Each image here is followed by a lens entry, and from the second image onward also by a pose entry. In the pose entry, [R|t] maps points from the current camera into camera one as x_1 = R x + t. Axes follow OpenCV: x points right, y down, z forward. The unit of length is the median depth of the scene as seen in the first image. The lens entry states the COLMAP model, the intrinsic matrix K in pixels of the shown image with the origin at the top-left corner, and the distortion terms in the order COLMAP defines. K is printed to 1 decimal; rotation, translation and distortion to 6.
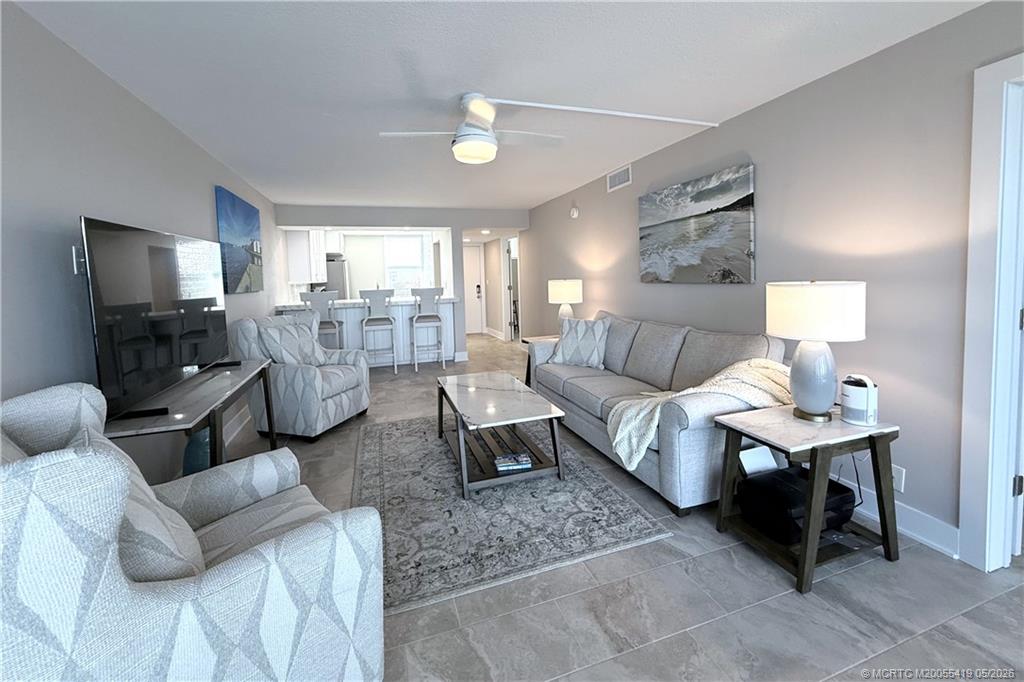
lens RADIAL K [[409.8, 0, 513.8], [0, 409.8, 336.8], [0, 0, 1]] dist [-0.000513, 0.000070]
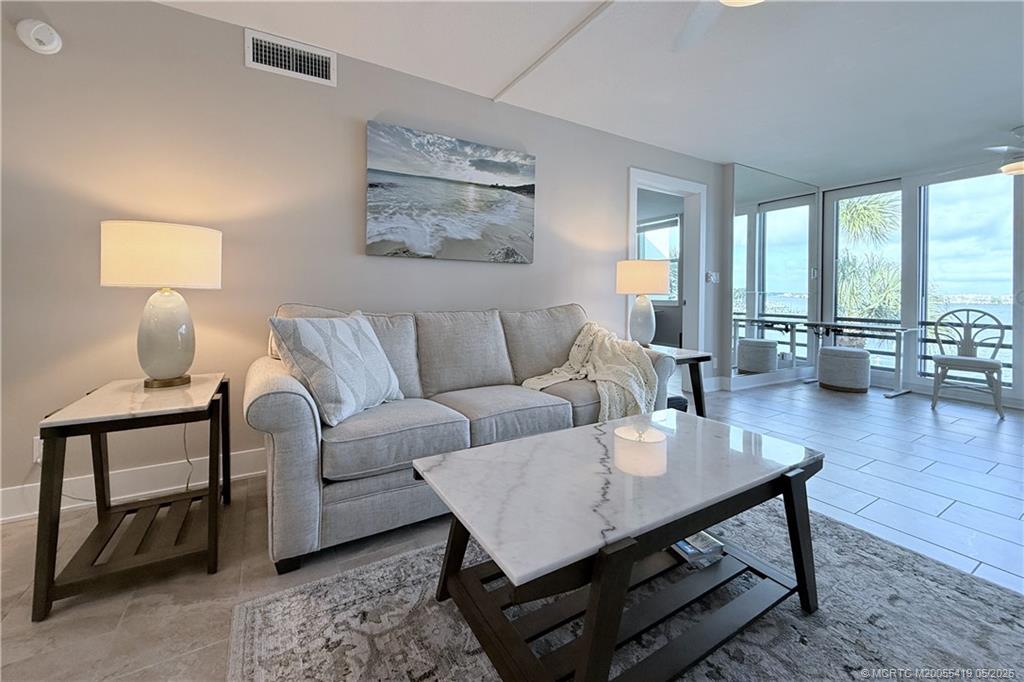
lens RADIAL K [[409.8, 0, 524.8], [0, 409.8, 306.3], [0, 0, 1]] dist [-0.000513, 0.000070]
pose [[-0.227312, -0.001910, 0.973820, -0.437445], [0.145075, 0.988773, 0.035803, -0.052544], [-0.962955, 0.149415, -0.224482, 1.135392]]
